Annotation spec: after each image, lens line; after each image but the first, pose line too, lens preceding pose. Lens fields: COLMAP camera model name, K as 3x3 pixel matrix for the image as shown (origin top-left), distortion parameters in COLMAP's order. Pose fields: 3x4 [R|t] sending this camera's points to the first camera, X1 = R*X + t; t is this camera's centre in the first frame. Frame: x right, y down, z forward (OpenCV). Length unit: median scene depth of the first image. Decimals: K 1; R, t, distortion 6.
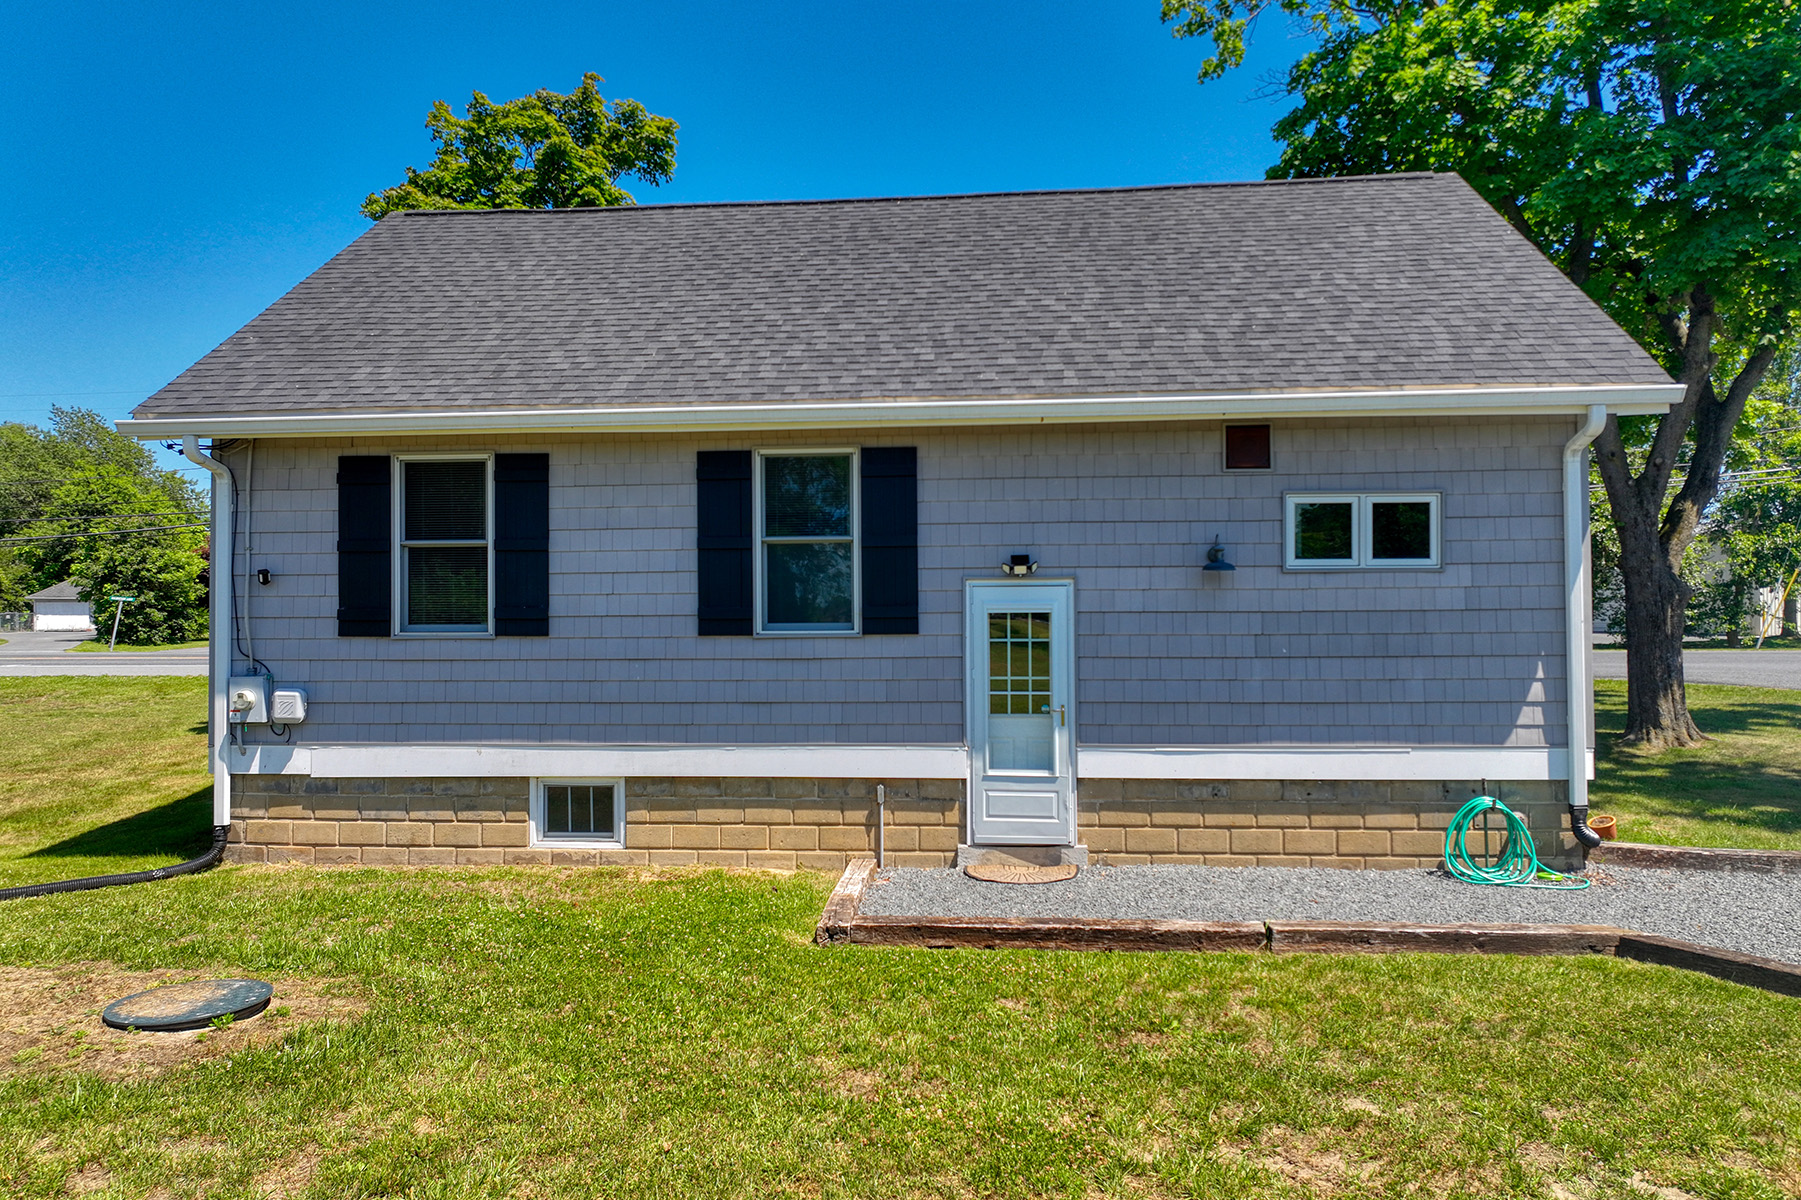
lens RADIAL K [[1267.2, 0, 899.0], [0, 1267.2, 596.6], [0, 0, 1]] dist [-0.000422, 0.014617]
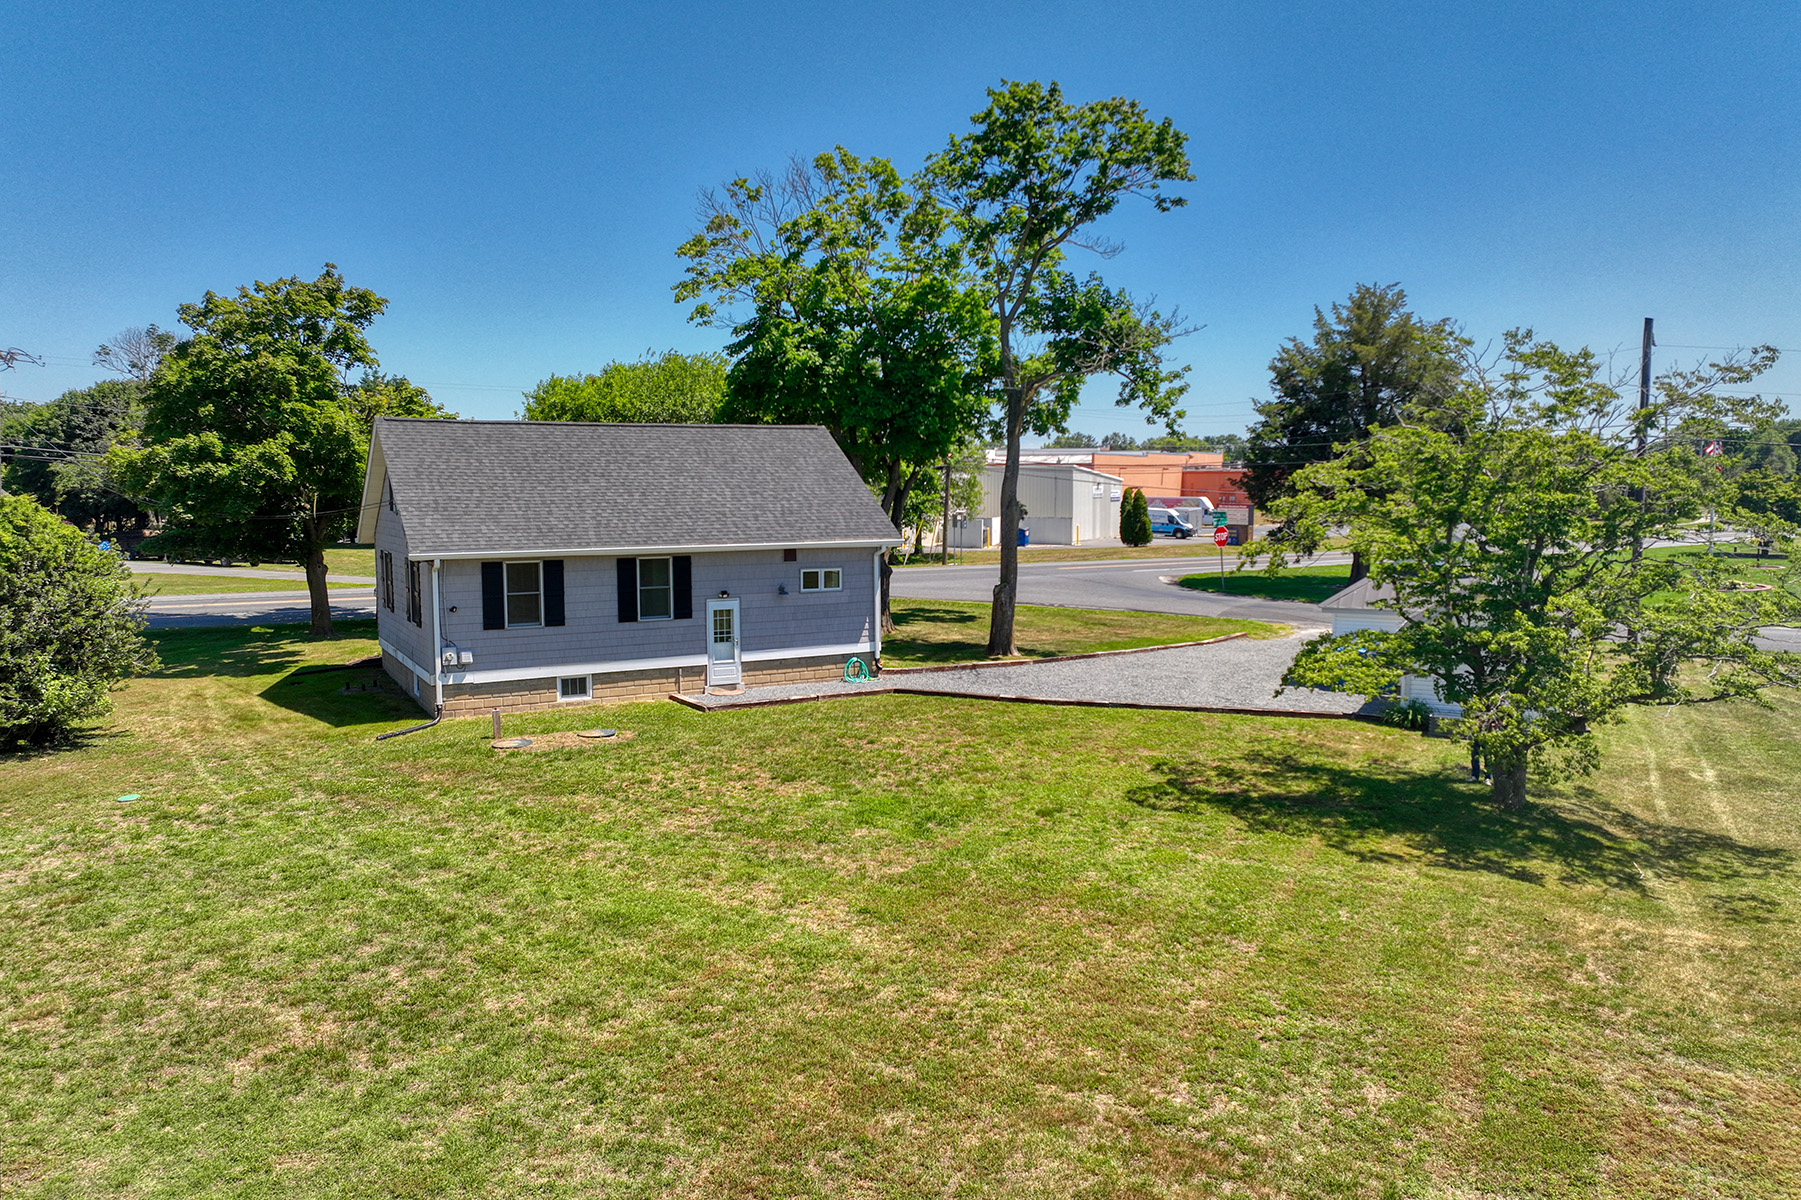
lens RADIAL K [[1267.2, 0, 904.6], [0, 1267.2, 603.4], [0, 0, 1]] dist [-0.000422, 0.014617]
pose [[0.822787, -0.049858, 0.566158, -1.245658], [-0.005362, 0.995419, 0.095454, -0.289383], [-0.568324, -0.081574, 0.818751, -1.711180]]
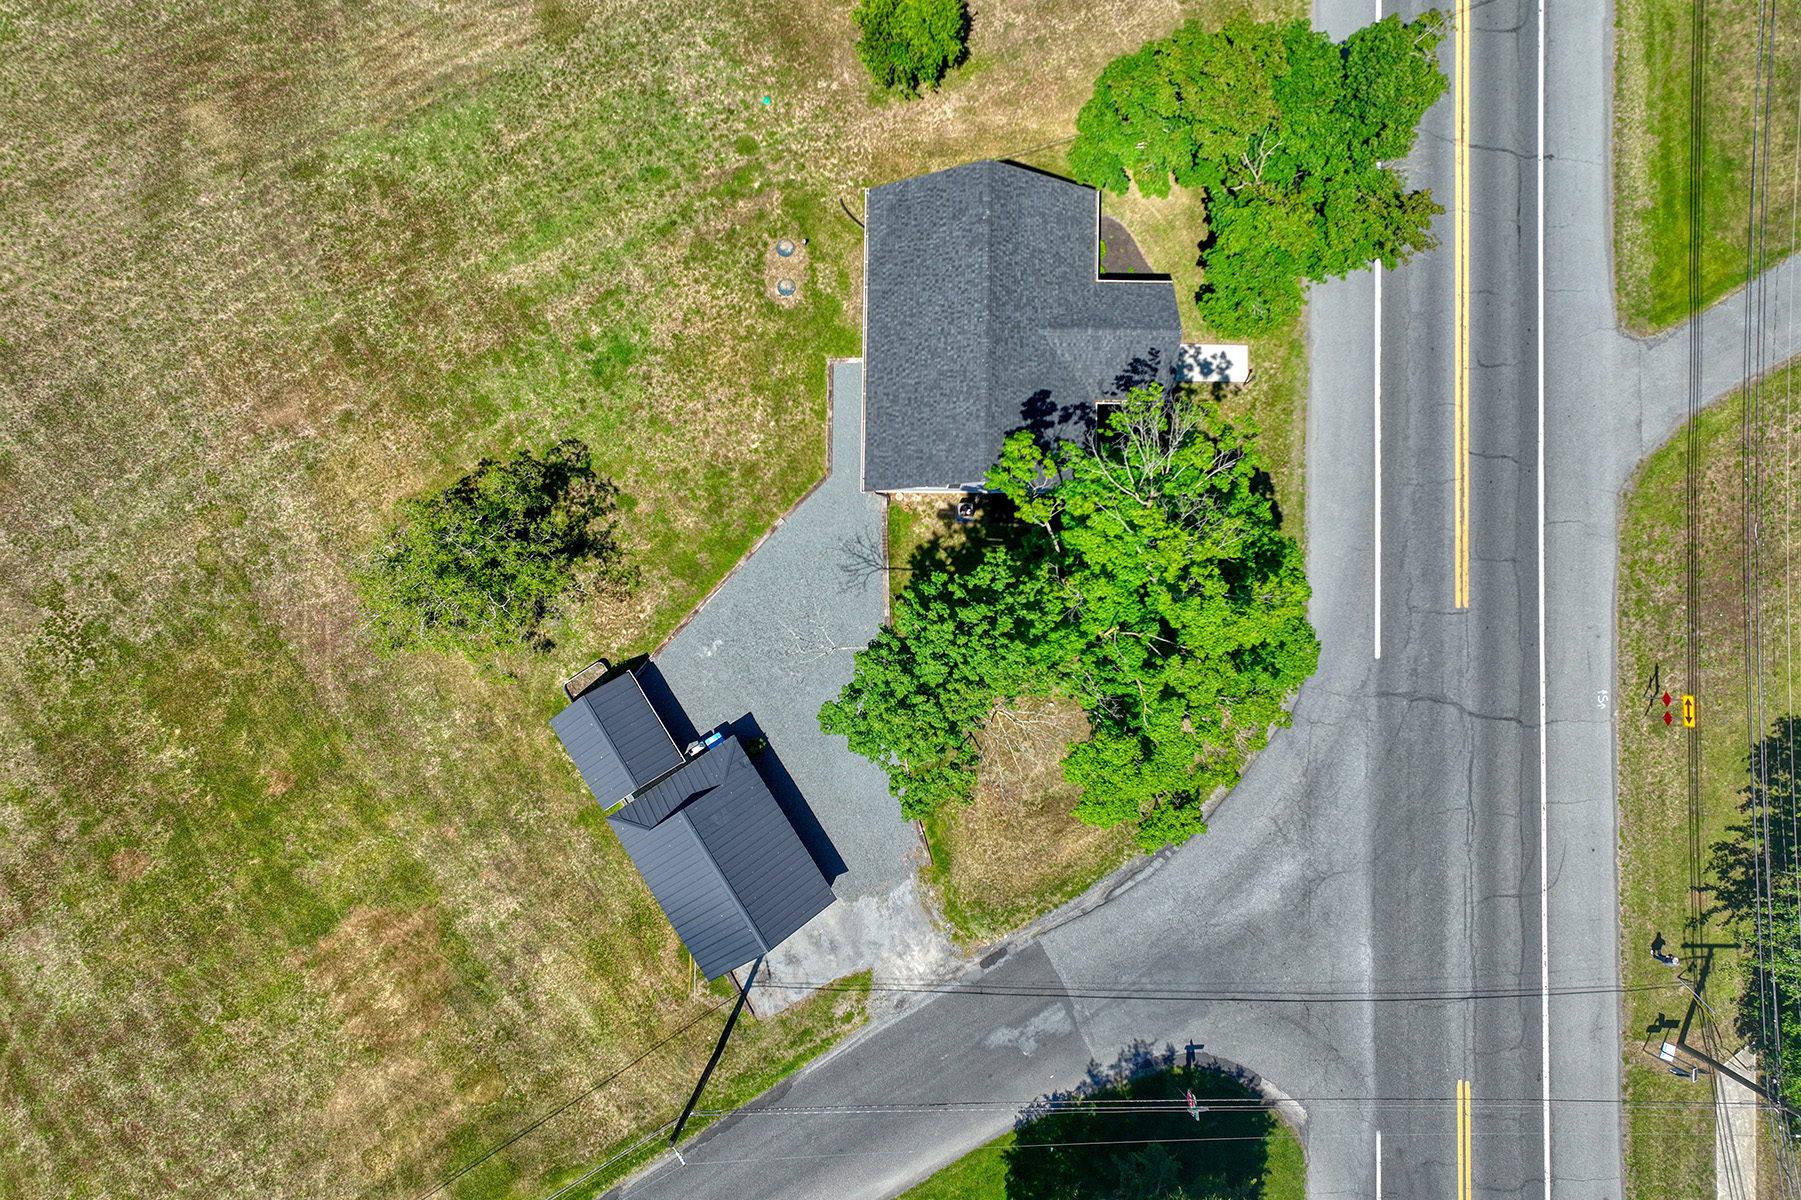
lens RADIAL K [[1267.2, 0, 913.1], [0, 1267.2, 598.9], [0, 0, 1]] dist [-0.000422, 0.014617]
pose [[0.075071, 0.996313, -0.041529, 1.162114], [0.004431, 0.041313, 0.999136, -4.887123], [0.997168, -0.075190, -0.001313, 1.055752]]
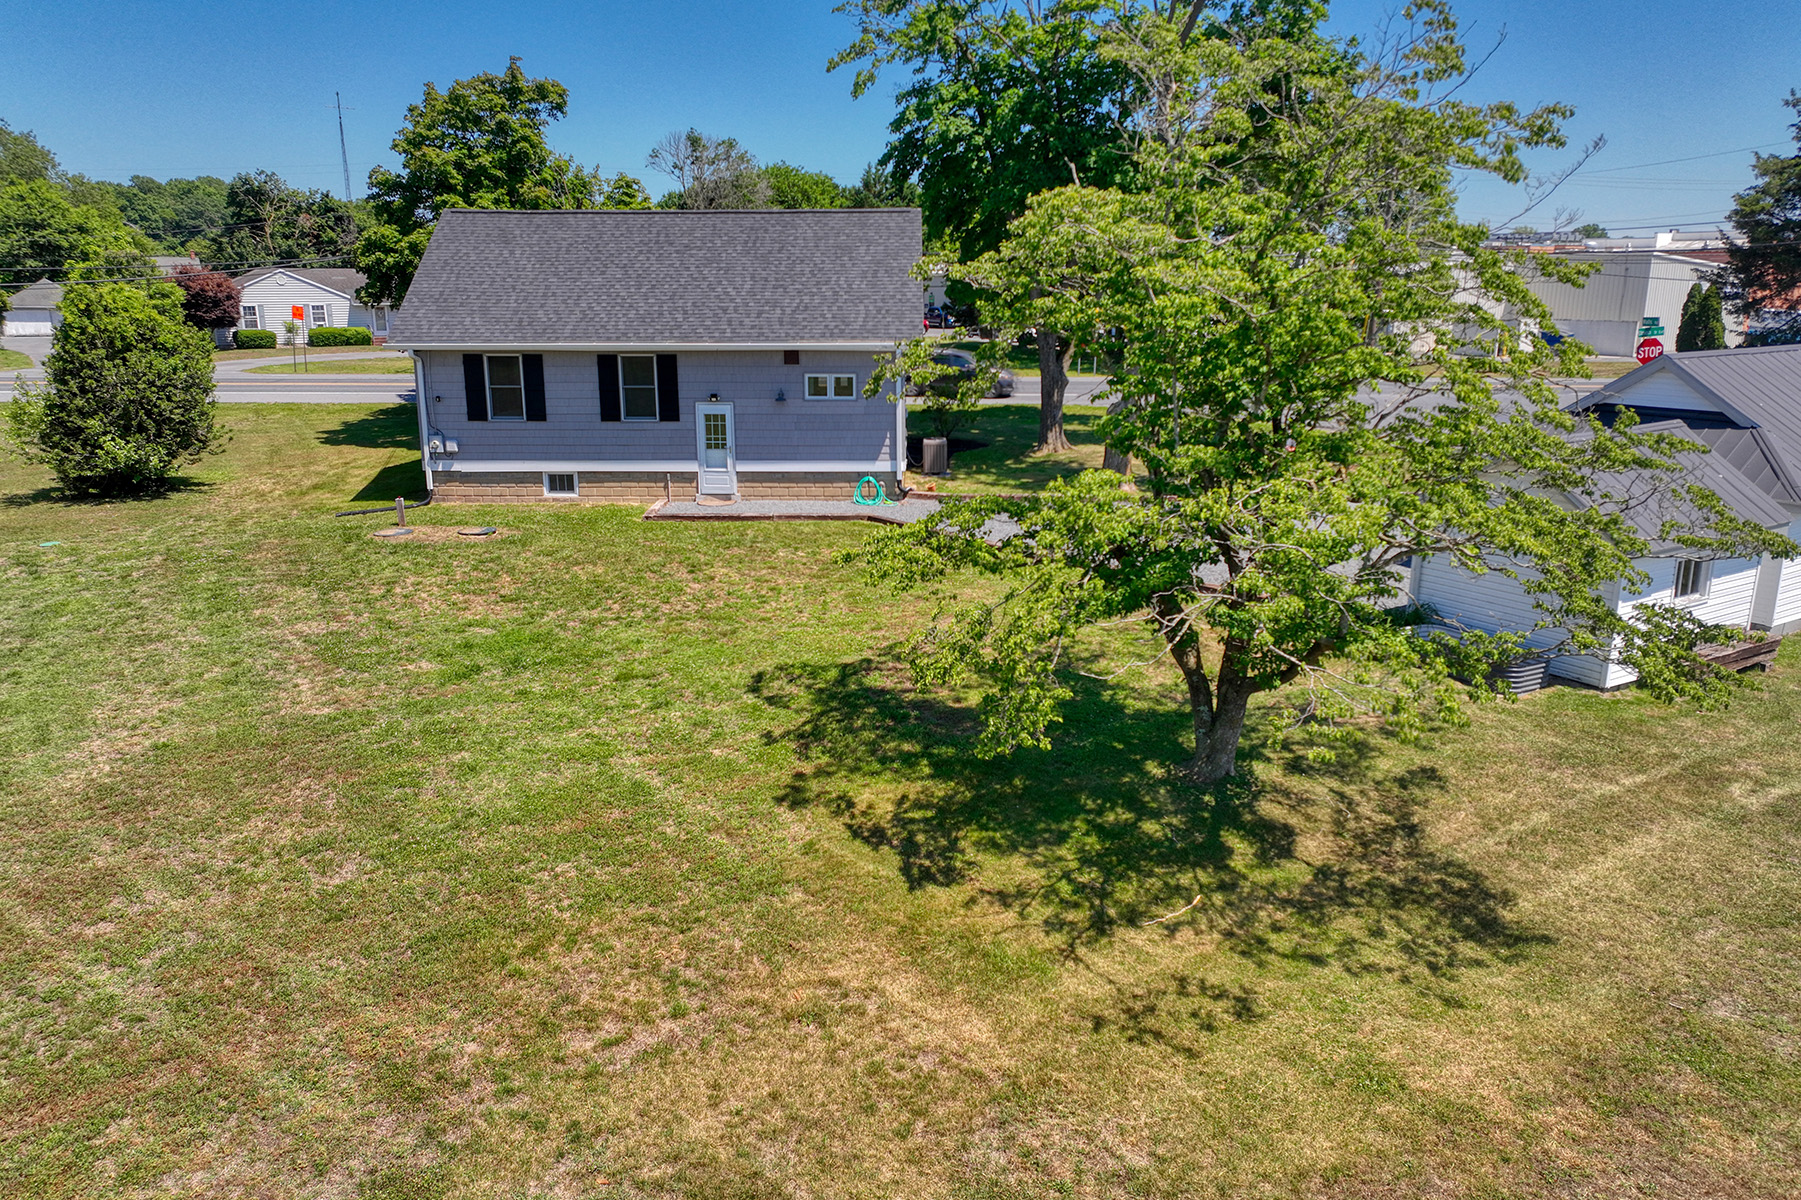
lens RADIAL K [[1267.2, 0, 898.6], [0, 1267.2, 601.1], [0, 0, 1]] dist [-0.000422, 0.014617]
pose [[0.996826, -0.013095, 0.078527, 0.272865], [-0.007259, 0.967321, 0.253452, -0.300248], [-0.079279, -0.253217, 0.964155, -1.862394]]
